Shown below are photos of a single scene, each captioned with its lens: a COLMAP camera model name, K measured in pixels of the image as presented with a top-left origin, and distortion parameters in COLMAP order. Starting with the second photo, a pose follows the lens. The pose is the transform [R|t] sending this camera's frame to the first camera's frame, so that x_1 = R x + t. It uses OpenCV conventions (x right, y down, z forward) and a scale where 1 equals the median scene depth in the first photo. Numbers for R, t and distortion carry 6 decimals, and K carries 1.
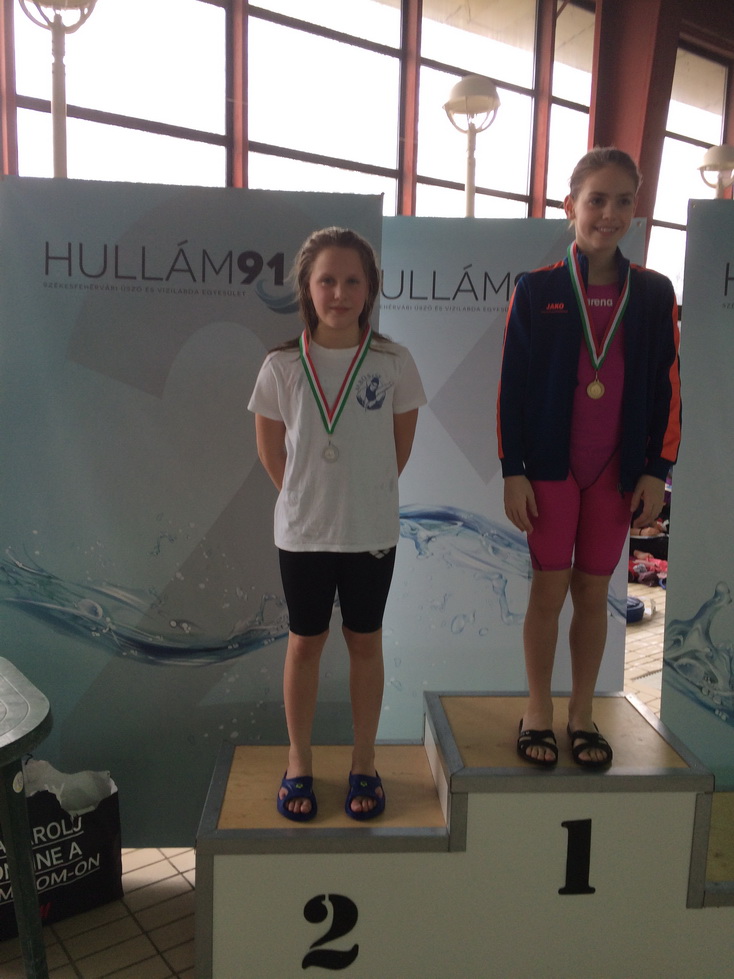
lens RADIAL K [[846.1, 0, 363.4], [0, 846.1, 476.3], [0, 0, 1]] dist [0.085500, -0.145457]
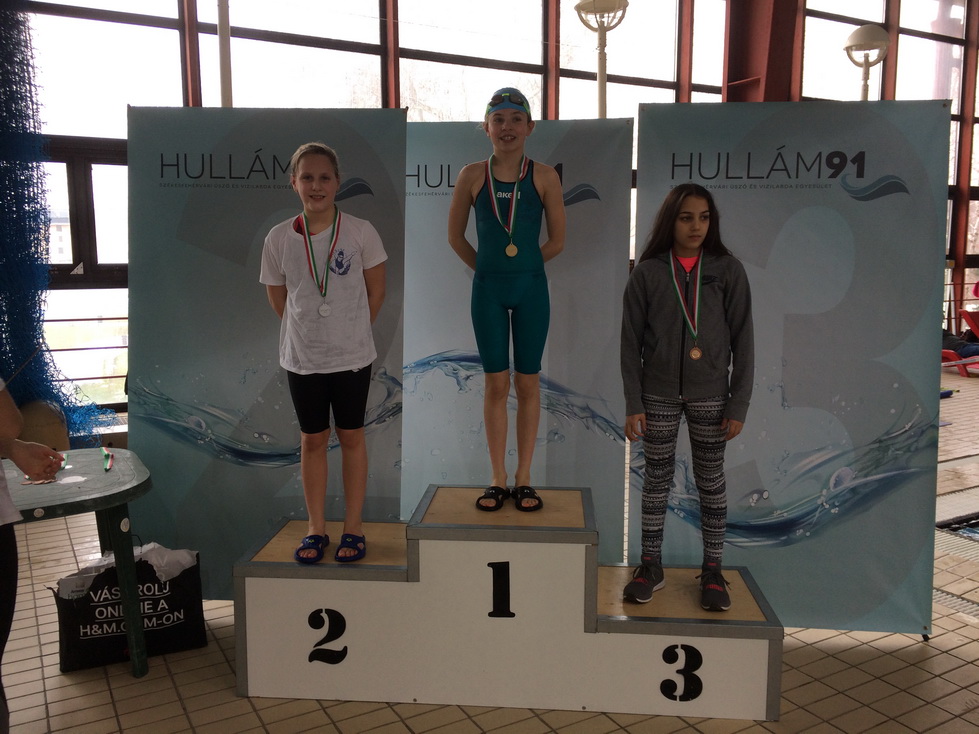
lens RADIAL K [[846.1, 0, 491.2], [0, 846.1, 367.1], [0, 0, 1]] dist [0.085500, -0.145457]
pose [[0.991691, -0.001084, -0.128636, 0.318712], [0.002159, 0.999964, 0.008212, 0.056022], [0.128623, -0.008421, 0.991658, -0.283856]]
